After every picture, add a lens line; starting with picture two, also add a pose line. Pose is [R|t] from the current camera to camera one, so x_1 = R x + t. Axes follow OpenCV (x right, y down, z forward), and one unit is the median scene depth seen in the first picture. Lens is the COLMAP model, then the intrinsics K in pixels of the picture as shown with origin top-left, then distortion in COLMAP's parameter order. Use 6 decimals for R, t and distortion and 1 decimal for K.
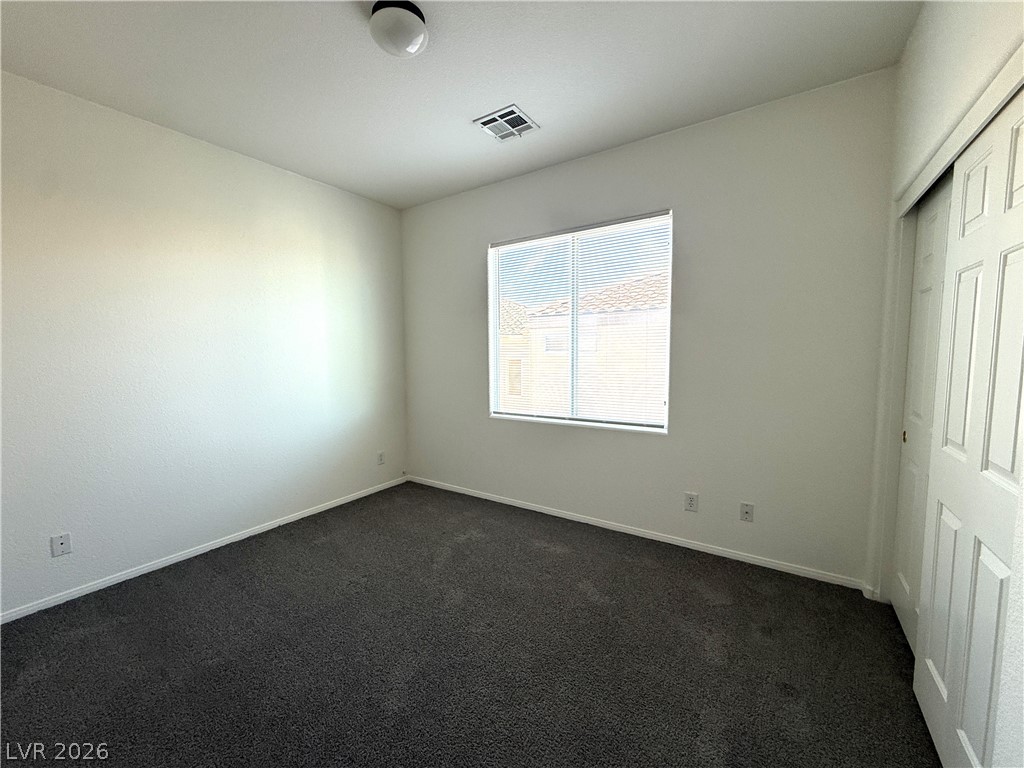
lens RADIAL K [[407.7, 0, 507.6], [0, 407.7, 389.1], [0, 0, 1]] dist [0.000618, 0.000222]
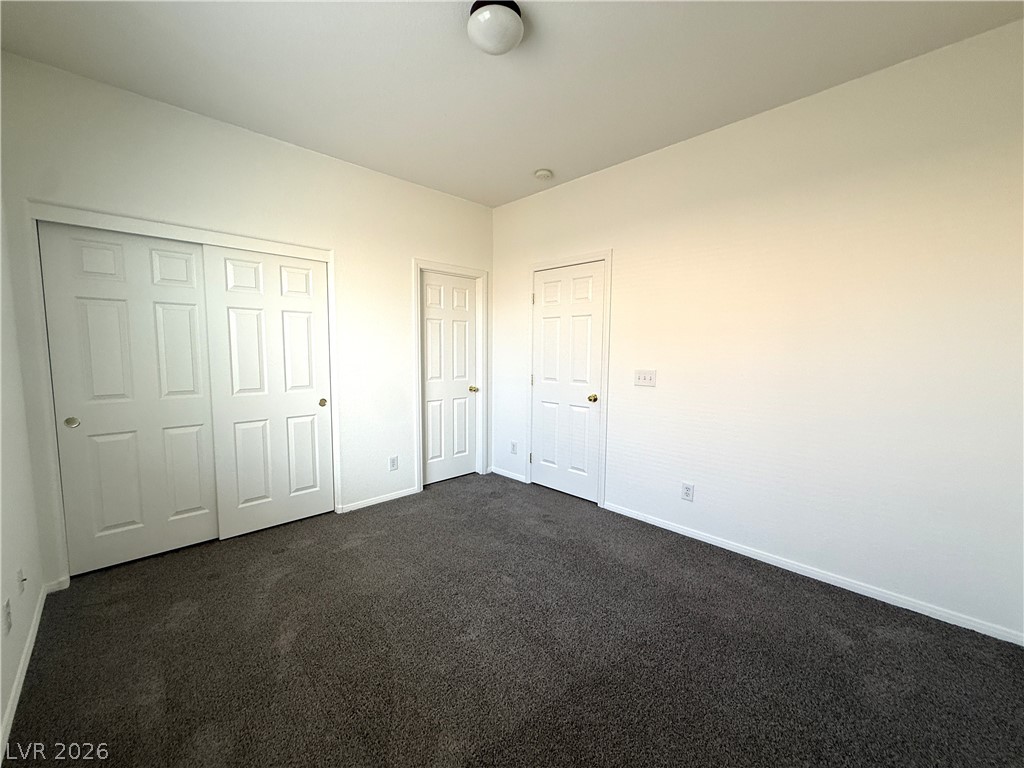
lens RADIAL K [[407.7, 0, 508.7], [0, 407.7, 383.5], [0, 0, 1]] dist [0.000618, 0.000222]
pose [[-0.978071, -0.017225, 0.207557, -0.361012], [0.018627, 0.985345, 0.169551, -0.129029], [-0.207436, 0.169699, -0.963417, 1.464596]]
